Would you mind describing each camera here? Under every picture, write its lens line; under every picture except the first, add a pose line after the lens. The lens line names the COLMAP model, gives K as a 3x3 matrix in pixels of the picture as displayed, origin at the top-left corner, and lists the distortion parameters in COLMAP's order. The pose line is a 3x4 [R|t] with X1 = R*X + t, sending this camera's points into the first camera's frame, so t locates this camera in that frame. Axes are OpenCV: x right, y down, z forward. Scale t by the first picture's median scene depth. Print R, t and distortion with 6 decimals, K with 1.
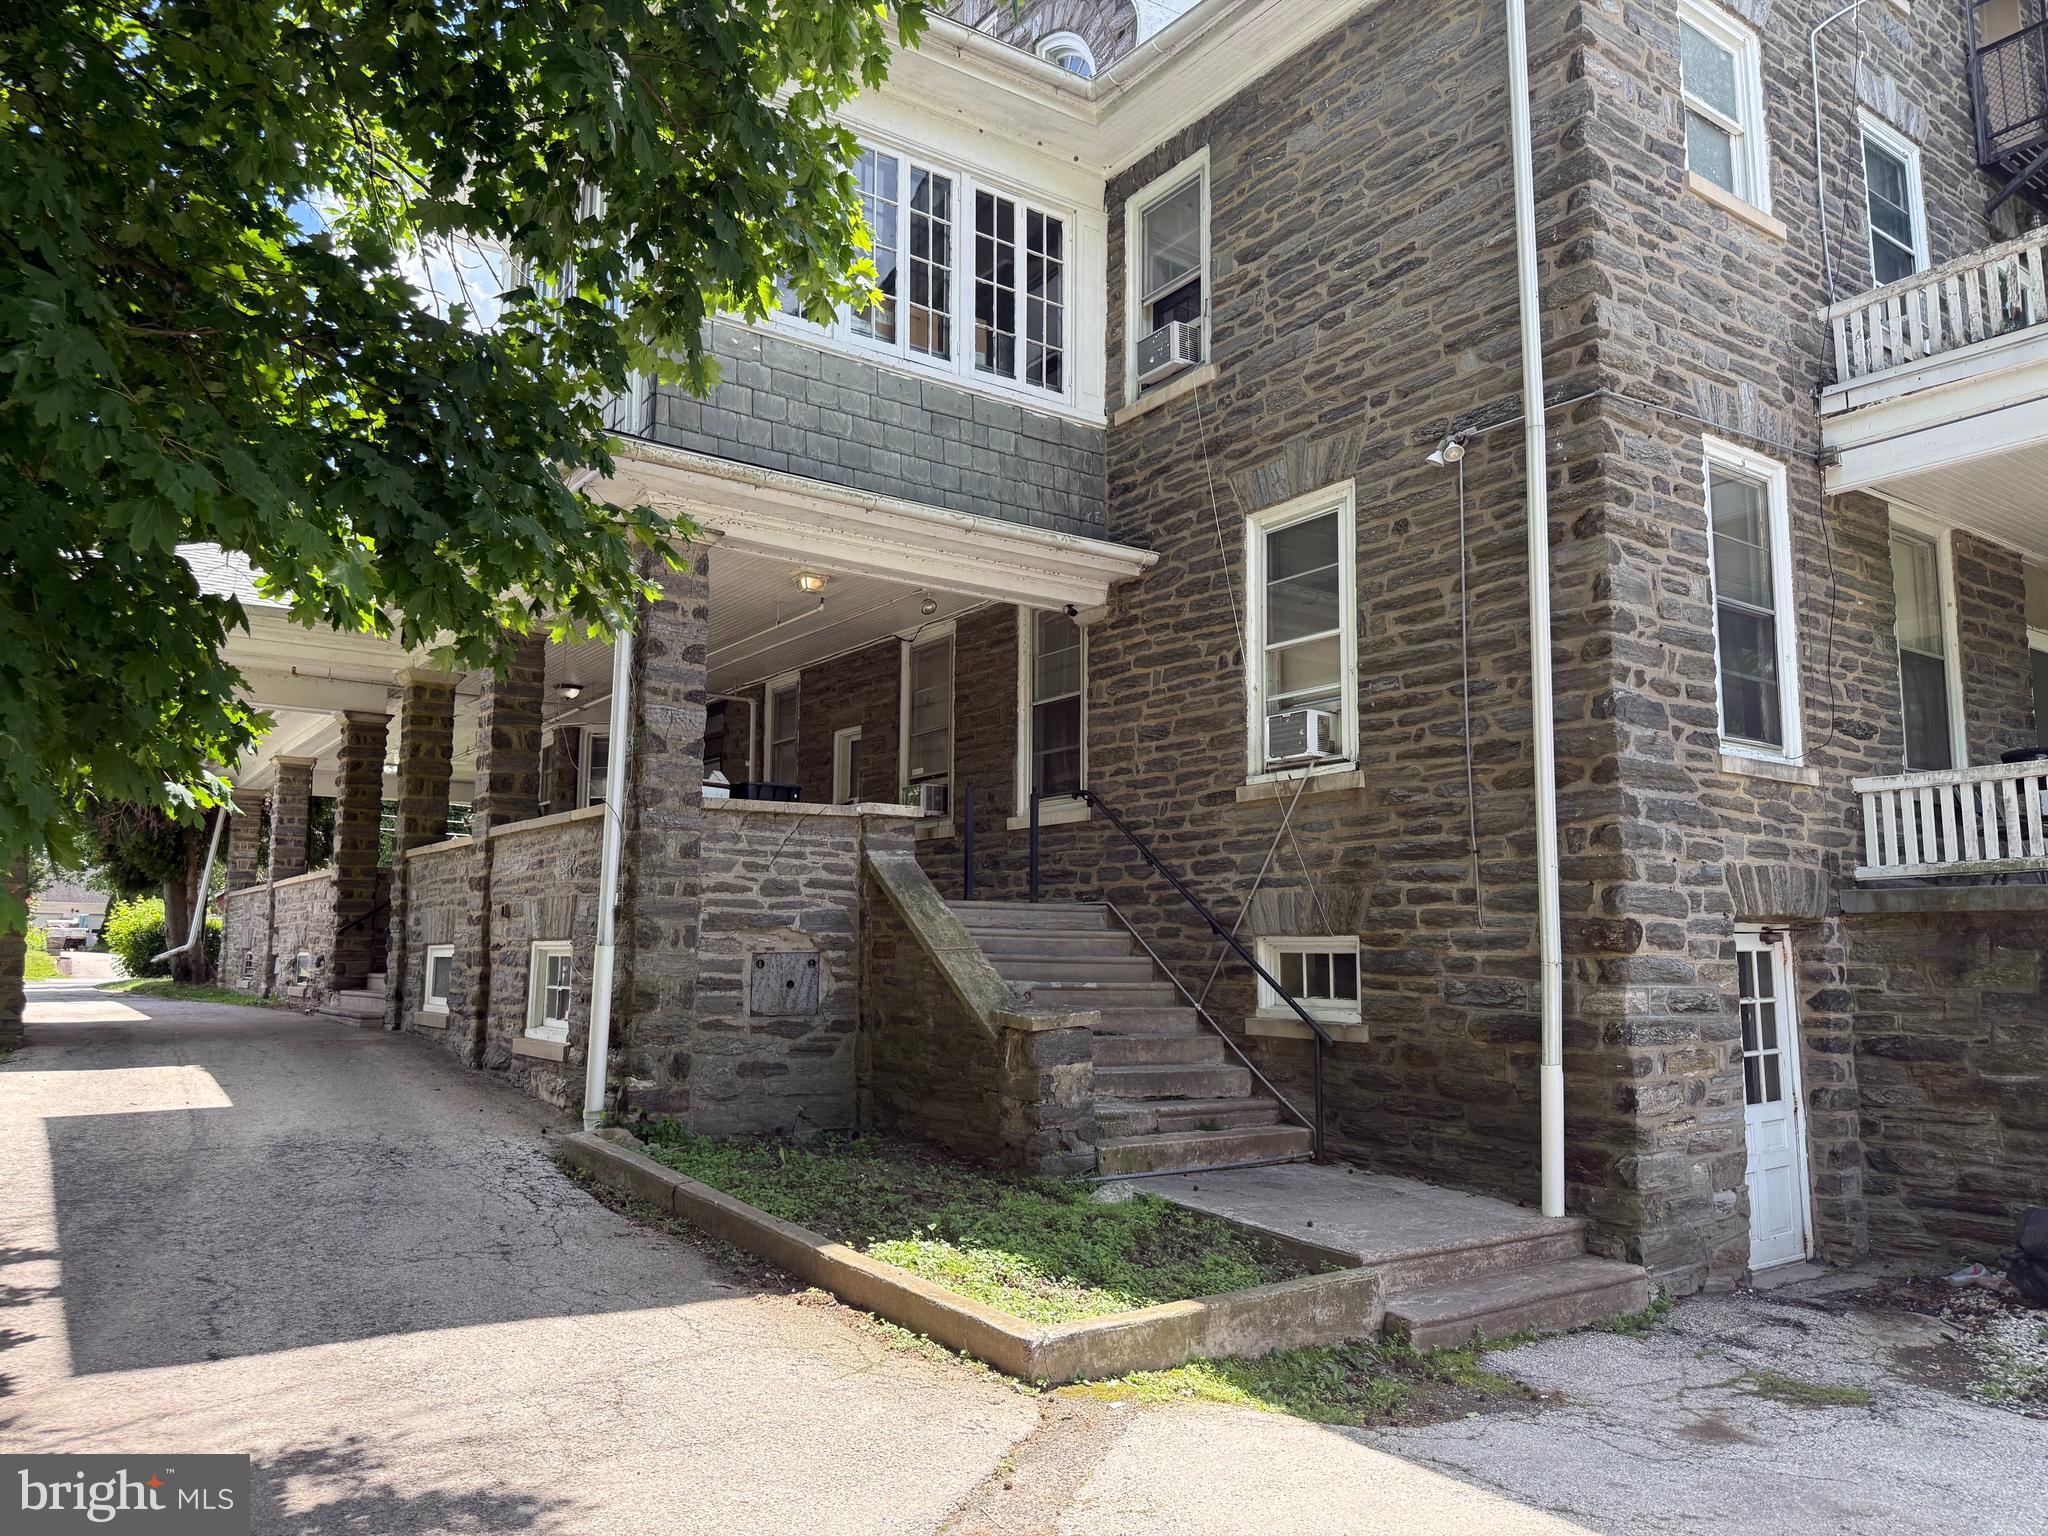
lens RADIAL K [[1439.2, 0, 1014.6], [0, 1439.2, 778.8], [0, 0, 1]] dist [0.084861, -0.129207]
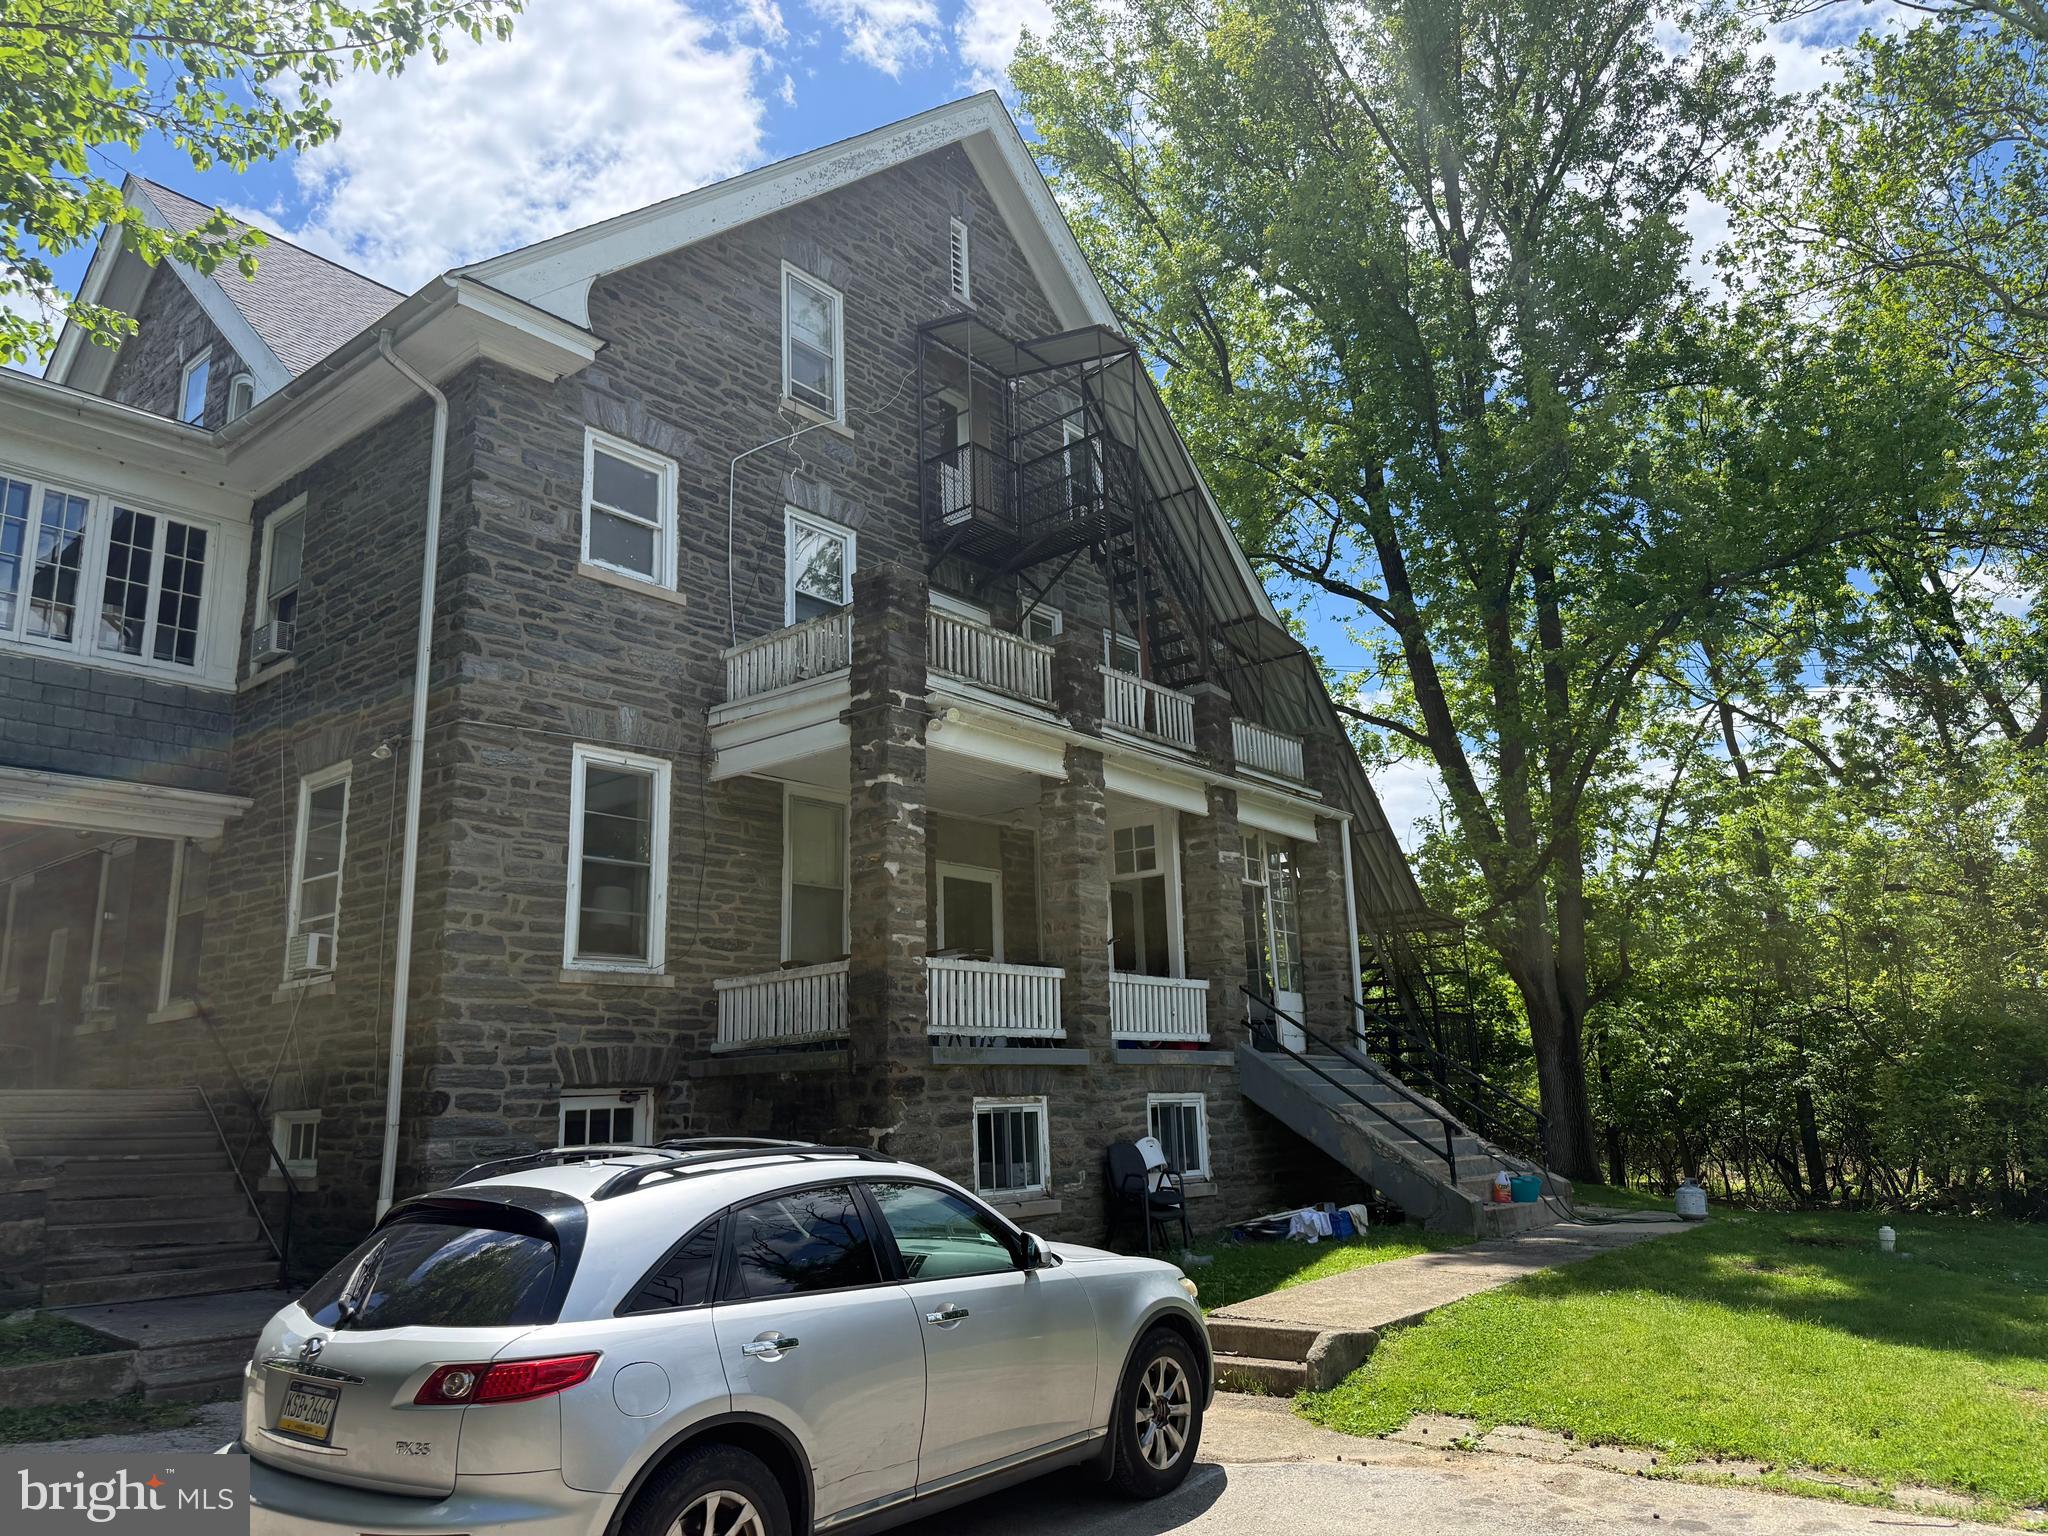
lens RADIAL K [[1430.4, 0, 1026.2], [0, 1430.4, 779.8], [0, 0, 1]] dist [0.136131, -0.191646]
pose [[0.968201, 0.022880, 0.249123, 0.517403], [0.003179, 0.994603, -0.103701, -0.048550], [-0.250152, 0.101196, 0.962904, -0.461363]]
